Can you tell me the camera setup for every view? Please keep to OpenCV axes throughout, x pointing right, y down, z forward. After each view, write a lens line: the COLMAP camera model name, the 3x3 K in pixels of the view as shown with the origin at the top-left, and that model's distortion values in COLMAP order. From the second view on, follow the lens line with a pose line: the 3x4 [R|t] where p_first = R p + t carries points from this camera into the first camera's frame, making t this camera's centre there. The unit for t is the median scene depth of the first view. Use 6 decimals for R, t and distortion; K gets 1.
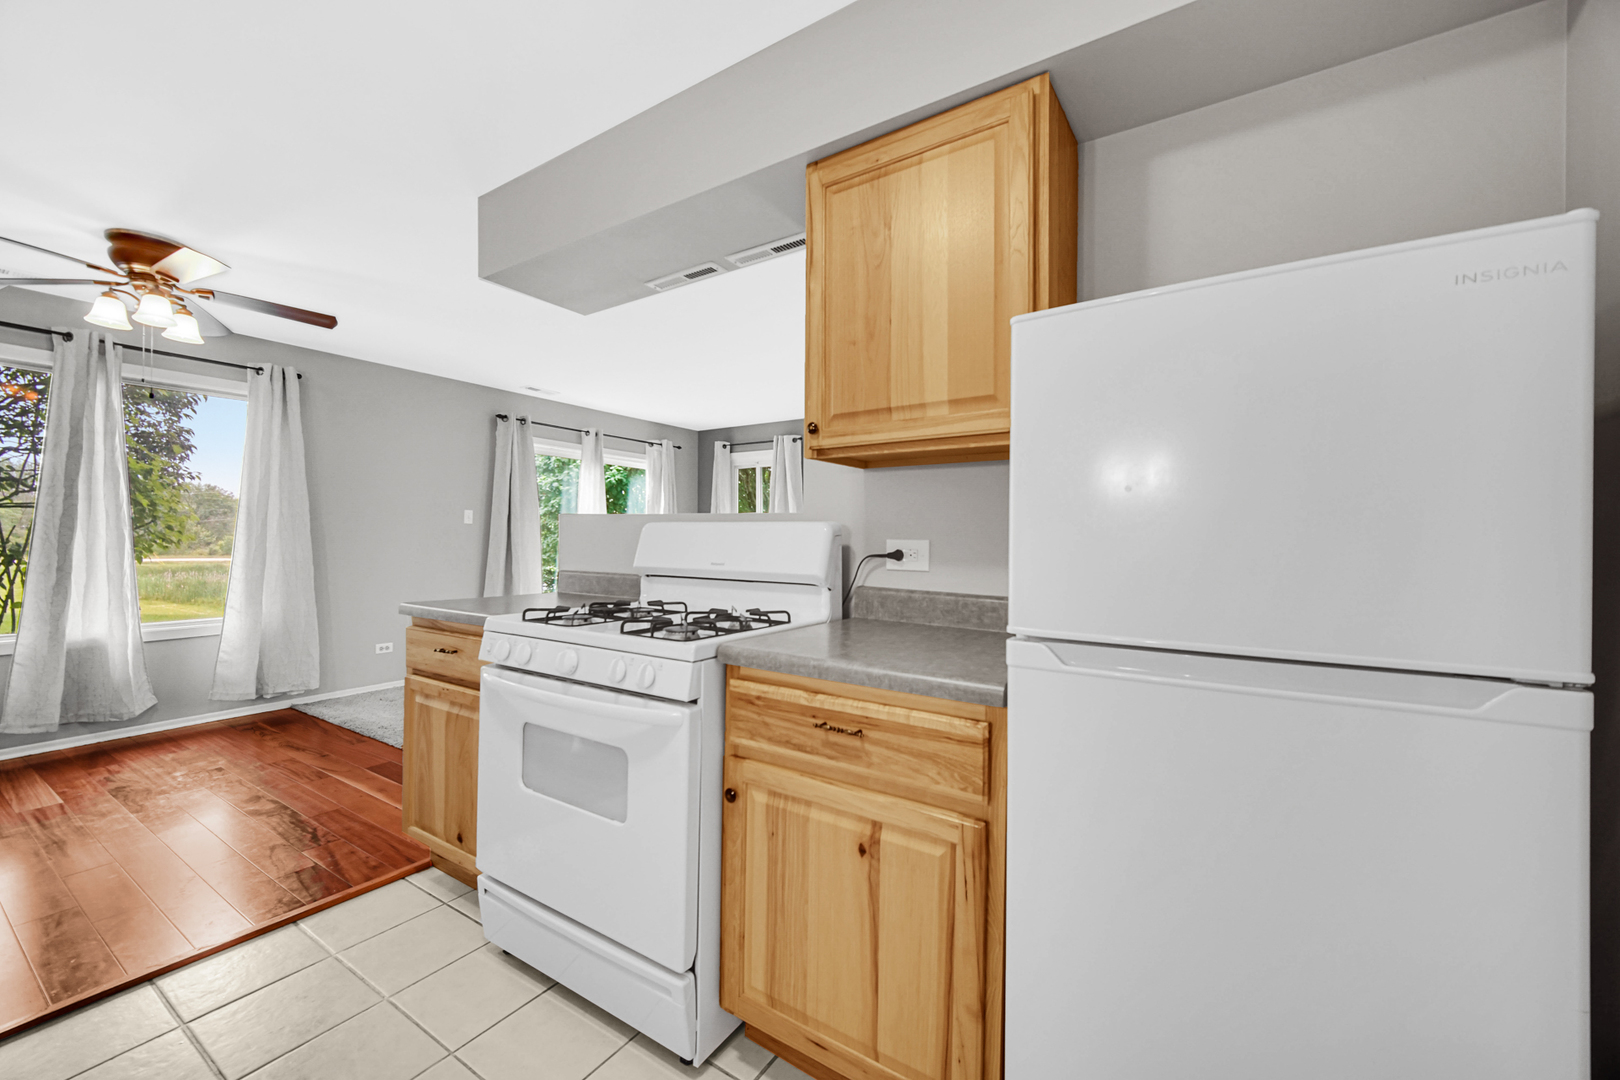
lens RADIAL K [[643.8, 0, 810.0], [0, 643.8, 540.0], [0, 0, 1]] dist [-0.000661, -0.000064]
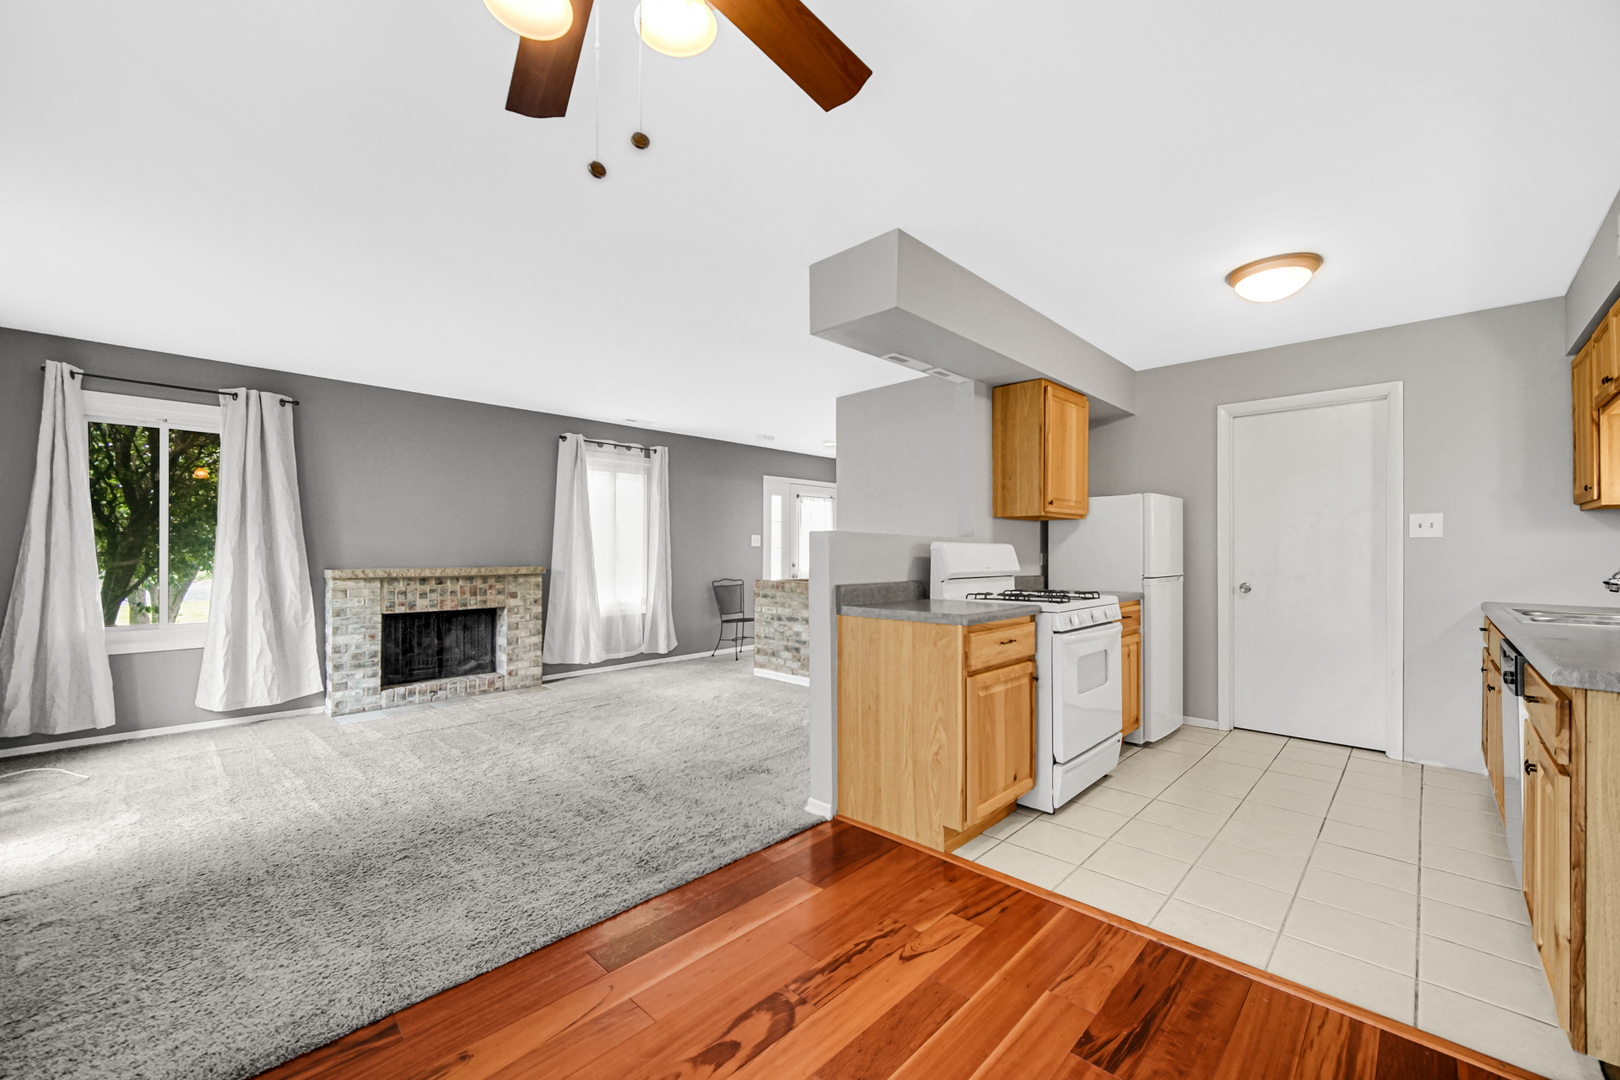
lens RADIAL K [[643.8, 0, 810.0], [0, 643.8, 540.0], [0, 0, 1]] dist [-0.000661, -0.000064]
pose [[0.182277, 0.010154, 0.983195, -0.555683], [0.000213, 0.999946, -0.010366, -0.006455], [-0.983247, 0.002099, 0.182265, 0.333314]]
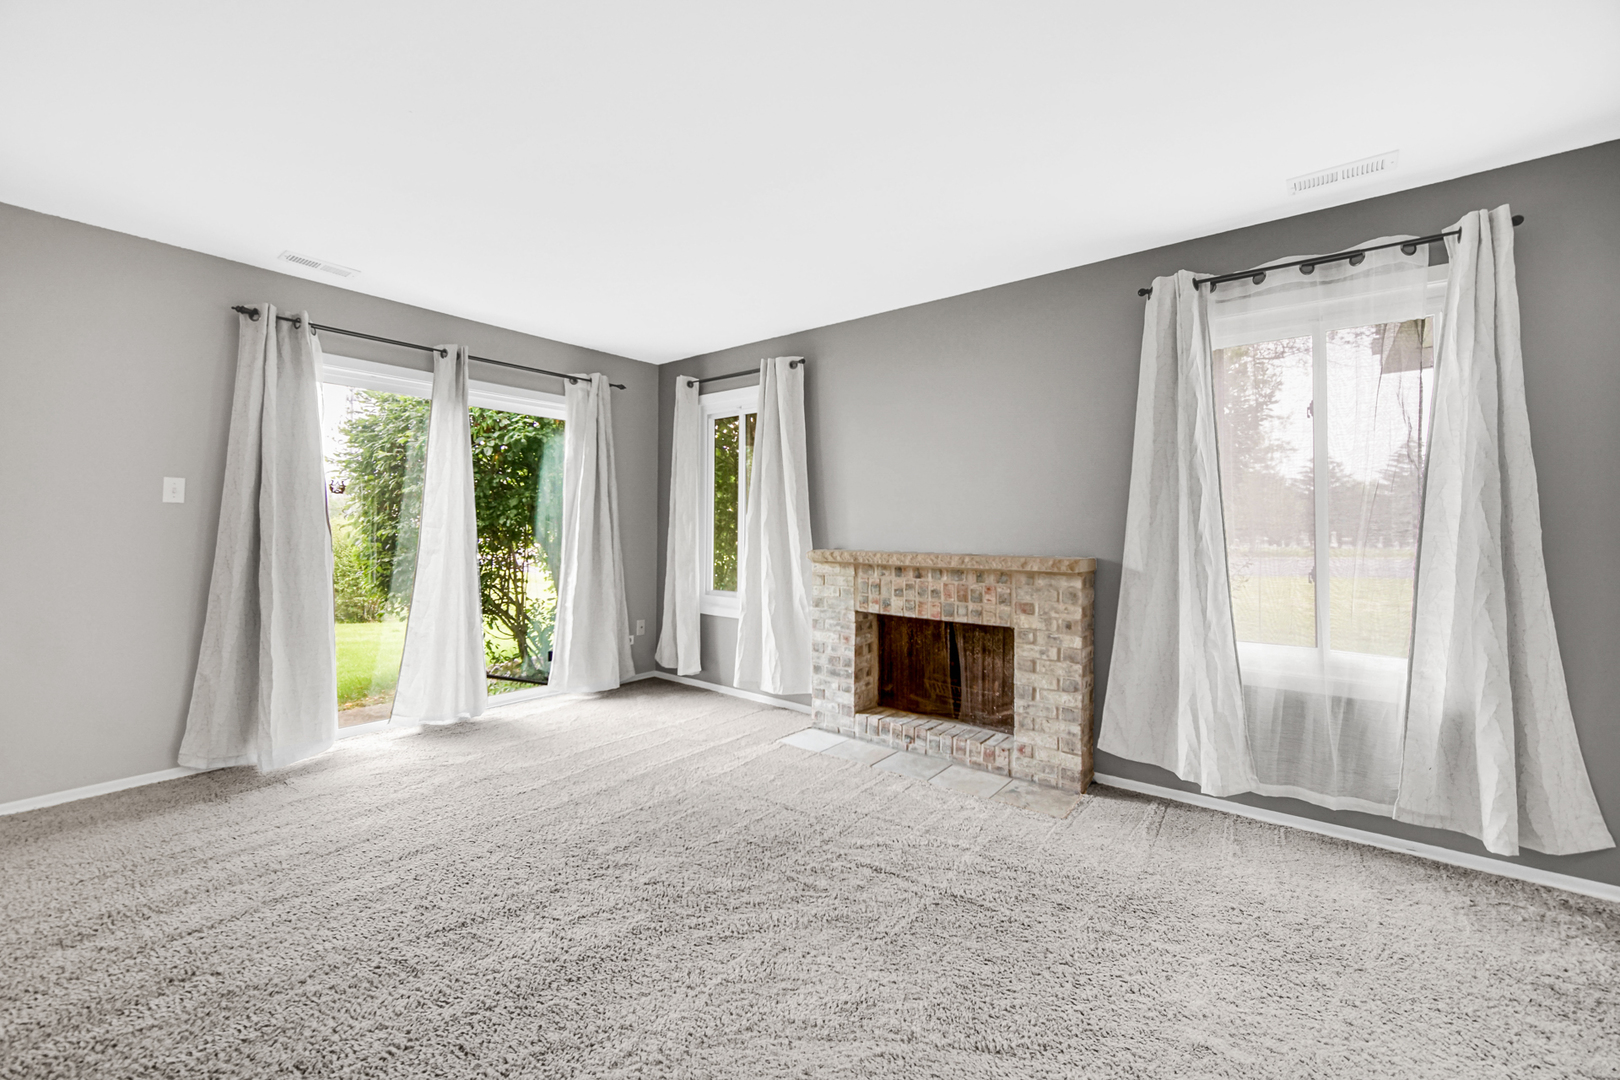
lens RADIAL K [[649.9, 0, 798.3], [0, 649.9, 512.4], [0, 0, 1]] dist [-0.000244, -0.000135]
pose [[0.995385, -0.005396, -0.095807, 0.037502], [0.003547, 0.999804, -0.019458, -0.004097], [0.095893, 0.019029, 0.995210, 0.381370]]
